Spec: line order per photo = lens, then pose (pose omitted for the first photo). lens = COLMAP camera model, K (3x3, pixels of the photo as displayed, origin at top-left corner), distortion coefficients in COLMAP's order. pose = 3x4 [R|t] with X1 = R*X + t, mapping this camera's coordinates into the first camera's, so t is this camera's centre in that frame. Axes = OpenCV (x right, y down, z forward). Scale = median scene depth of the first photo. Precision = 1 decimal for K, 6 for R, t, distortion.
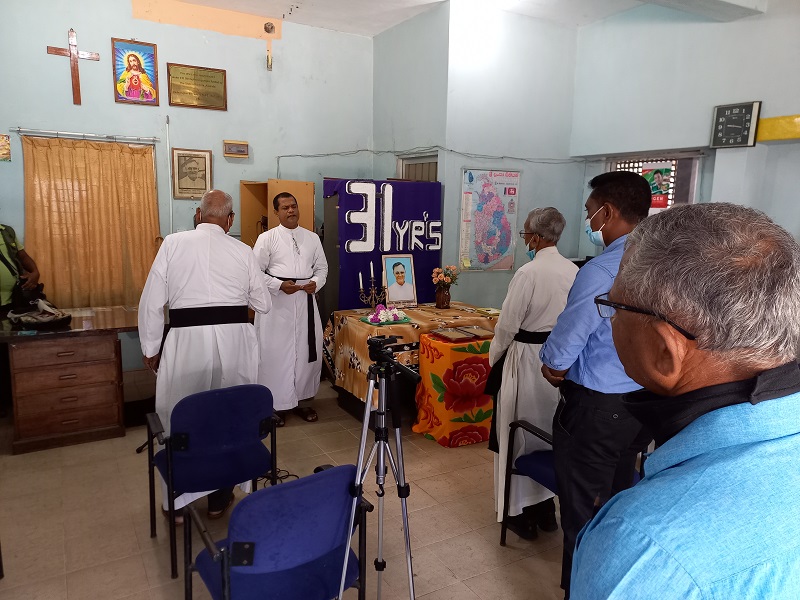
lens RADIAL K [[595.8, 0, 397.8], [0, 595.8, 309.2], [0, 0, 1]] dist [0.092211, -0.052608]
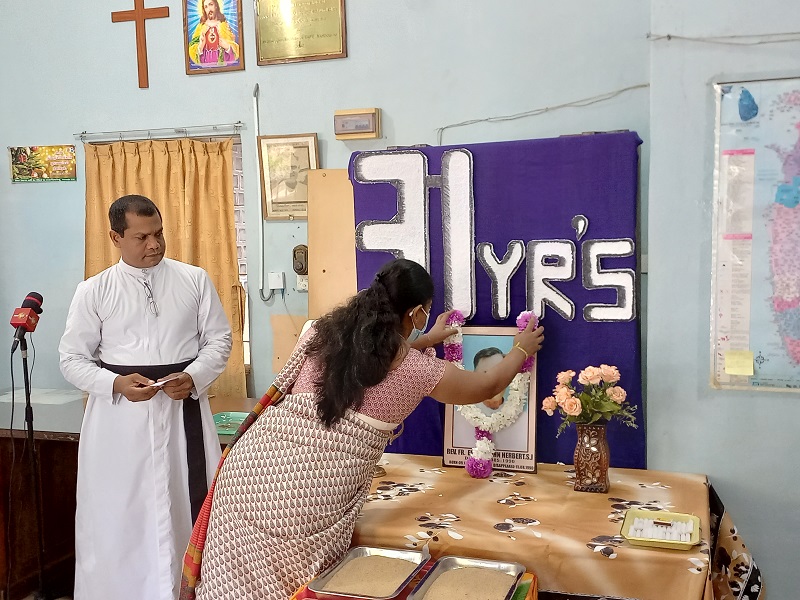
lens RADIAL K [[884.0, 0, 392.0], [0, 884.0, 319.8], [0, 0, 1]] dist [0.095867, 0.000000]
pose [[0.656562, 0.032676, -0.753564, 0.388202], [-0.101661, 0.993779, -0.045482, -0.063851], [0.747390, 0.106470, 0.655799, 0.568039]]
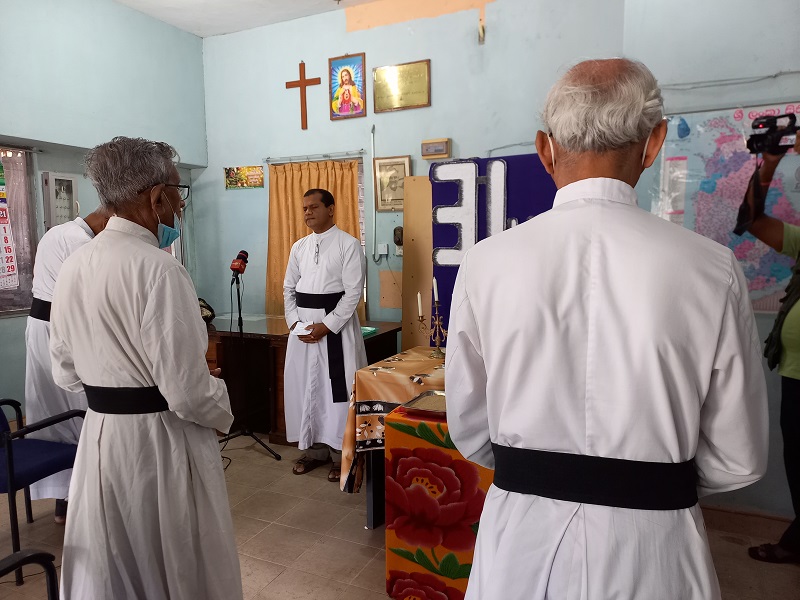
lens RADIAL K [[595.8, 0, 389.7], [0, 595.8, 315.4], [0, 0, 1]] dist [0.092211, -0.052608]
pose [[0.566100, 0.075759, -0.820848, 0.444822], [-0.123071, 0.992375, 0.006714, -0.032777], [0.815098, 0.097221, 0.571107, 0.529468]]
